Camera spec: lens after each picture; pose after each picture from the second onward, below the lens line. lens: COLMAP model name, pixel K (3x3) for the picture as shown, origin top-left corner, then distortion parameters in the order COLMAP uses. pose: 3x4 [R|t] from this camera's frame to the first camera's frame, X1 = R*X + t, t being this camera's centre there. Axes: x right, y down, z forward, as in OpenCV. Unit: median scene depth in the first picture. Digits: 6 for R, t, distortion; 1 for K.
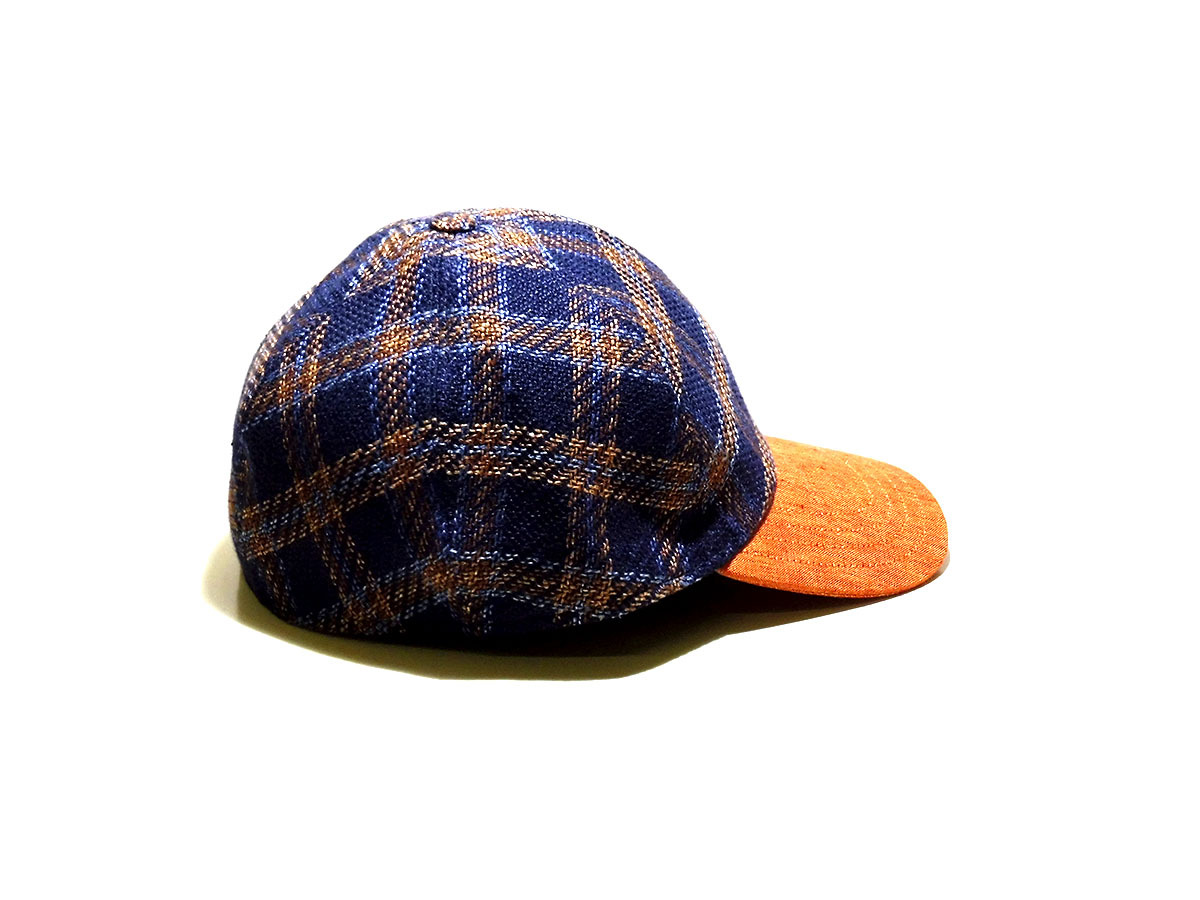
lens RADIAL K [[2451.7, 0, 603.1], [0, 2451.7, 453.1], [0, 0, 1]] dist [0.528456, 0.000000]
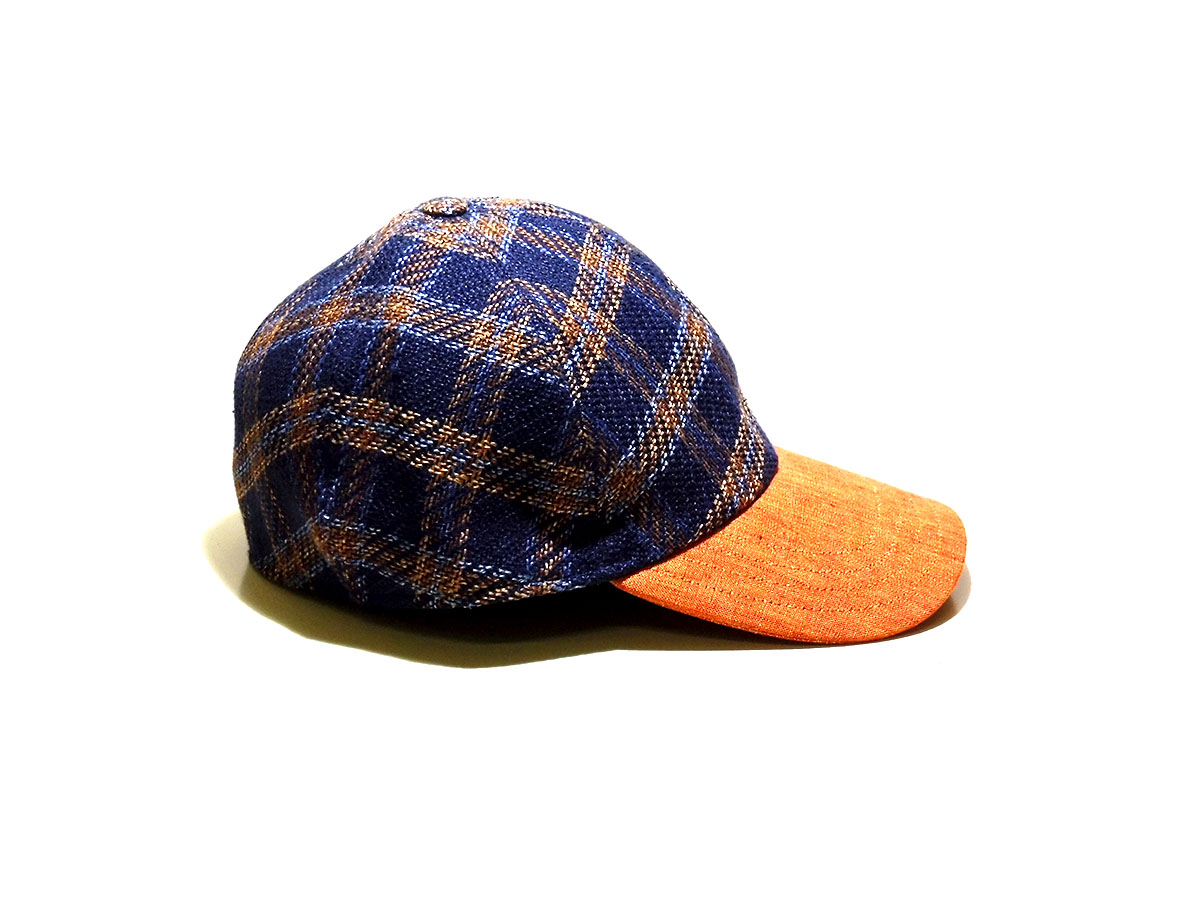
lens RADIAL K [[2451.7, 0, 606.3], [0, 2451.7, 453.7], [0, 0, 1]] dist [0.528456, 0.000000]
pose [[0.889221, 0.142894, -0.434589, 0.485029], [-0.143237, 0.989166, 0.032159, -0.036225], [0.434476, 0.033652, 0.900055, 0.113150]]
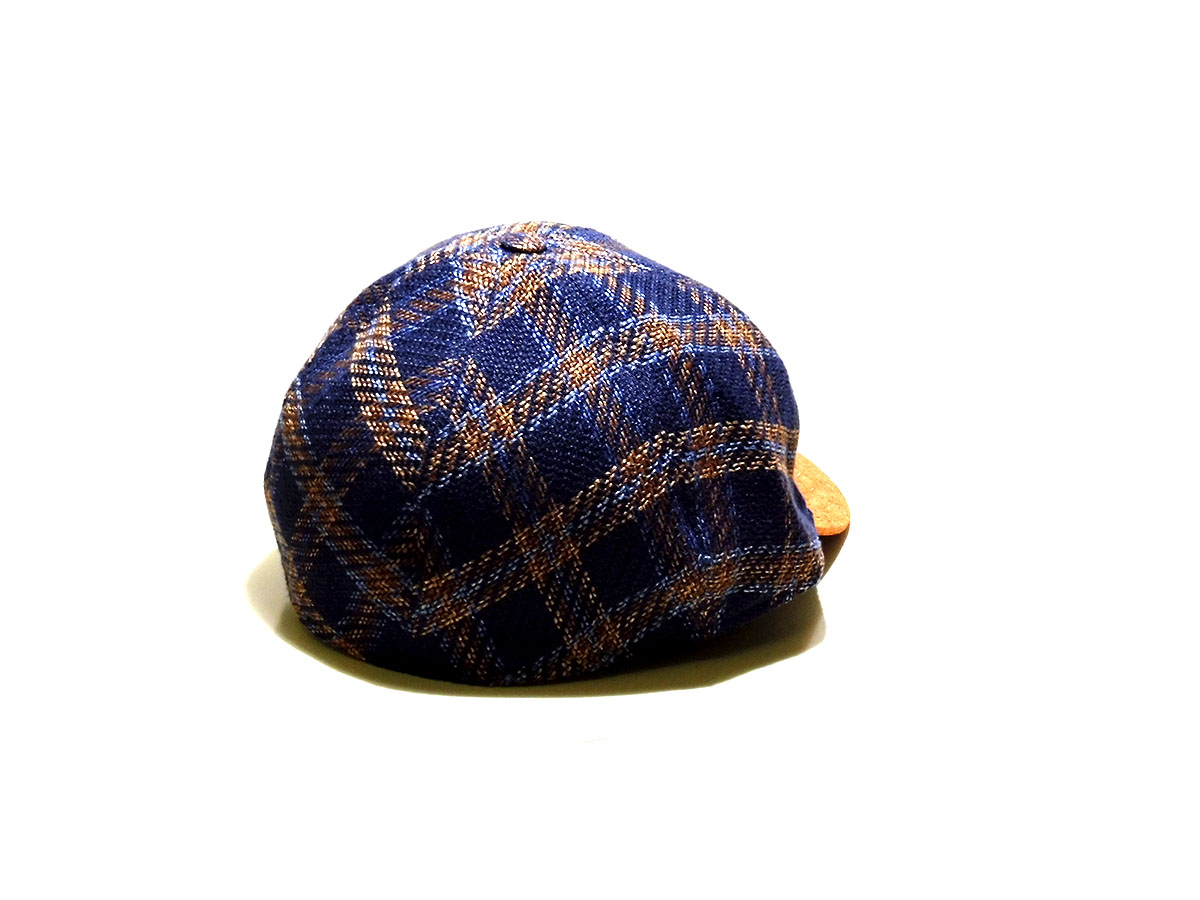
lens RADIAL K [[2451.7, 0, 593.1], [0, 2451.7, 446.3], [0, 0, 1]] dist [0.528456, 0.000000]
pose [[0.747554, -0.206143, 0.631402, -0.705444], [0.206692, 0.975618, 0.073810, -0.085936], [-0.631222, 0.075329, 0.771935, 0.253246]]
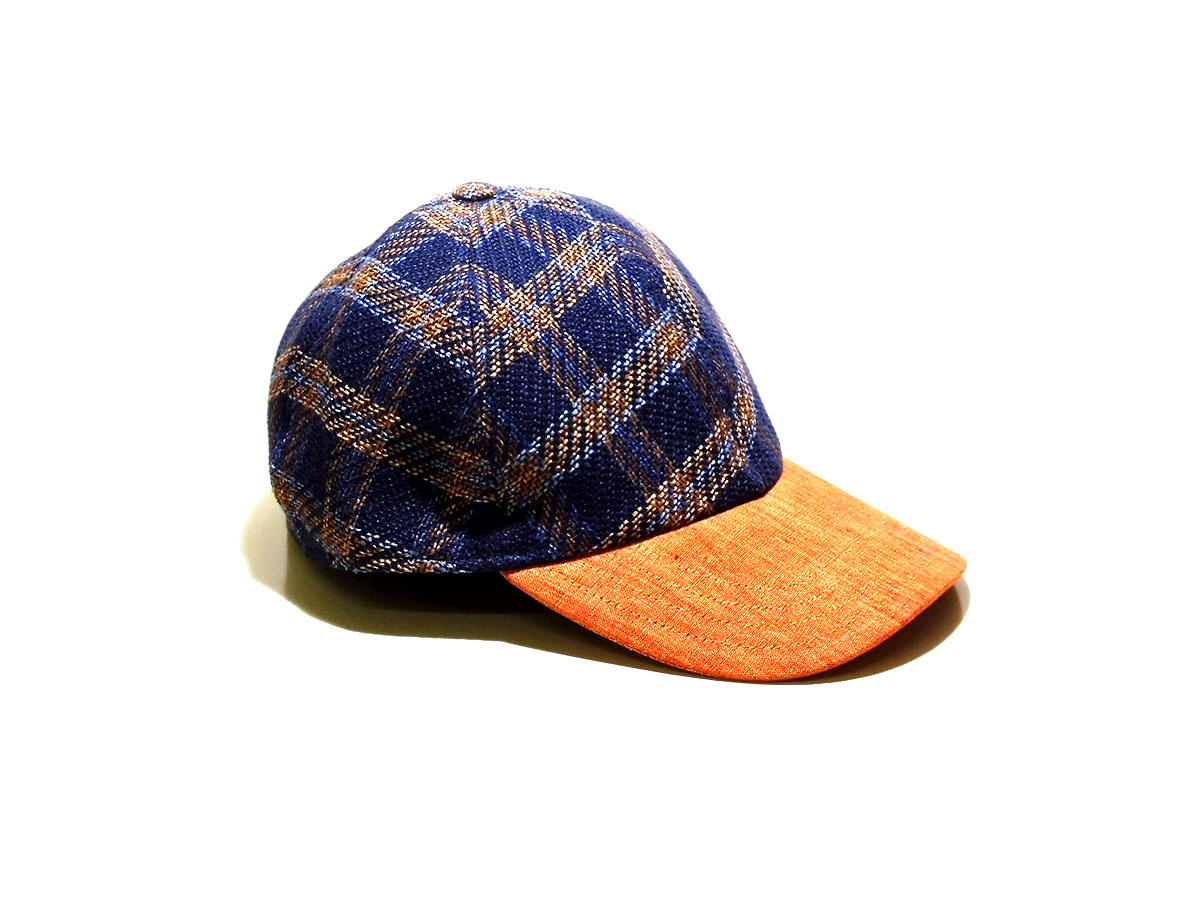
lens RADIAL K [[2451.7, 0, 598.1], [0, 2451.7, 451.3], [0, 0, 1]] dist [0.528456, 0.000000]
pose [[0.575014, 0.252780, -0.778114, 0.863856], [-0.261511, 0.957966, 0.117954, -0.132247], [0.775223, 0.135660, 0.616948, 0.426633]]
